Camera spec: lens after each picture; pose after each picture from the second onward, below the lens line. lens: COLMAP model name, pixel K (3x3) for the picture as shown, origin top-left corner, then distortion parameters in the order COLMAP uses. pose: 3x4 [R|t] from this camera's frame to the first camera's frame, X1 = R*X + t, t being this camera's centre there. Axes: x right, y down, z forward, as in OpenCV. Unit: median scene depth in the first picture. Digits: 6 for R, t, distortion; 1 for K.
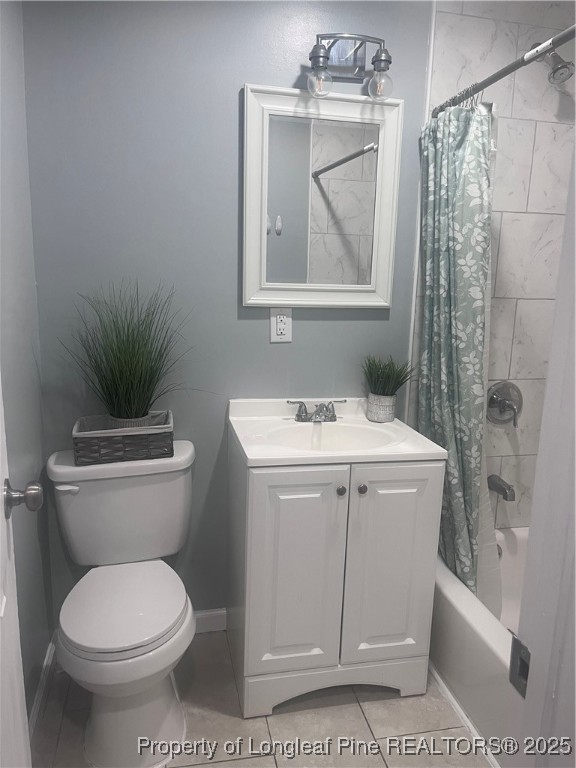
lens RADIAL K [[579.8, 0, 292.6], [0, 579.8, 386.5], [0, 0, 1]] dist [0.090957, -0.131437]
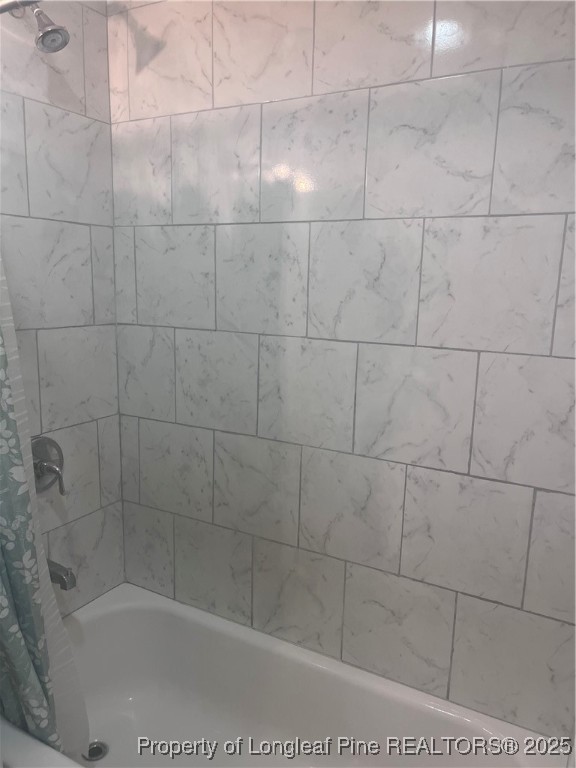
lens RADIAL K [[579.8, 0, 292.6], [0, 579.8, 386.5], [0, 0, 1]] dist [0.090957, -0.131437]
pose [[0.655600, -0.148994, 0.740263, 0.028162], [0.133785, 0.987750, 0.080322, -0.106661], [-0.743162, 0.046377, 0.667502, 0.280336]]
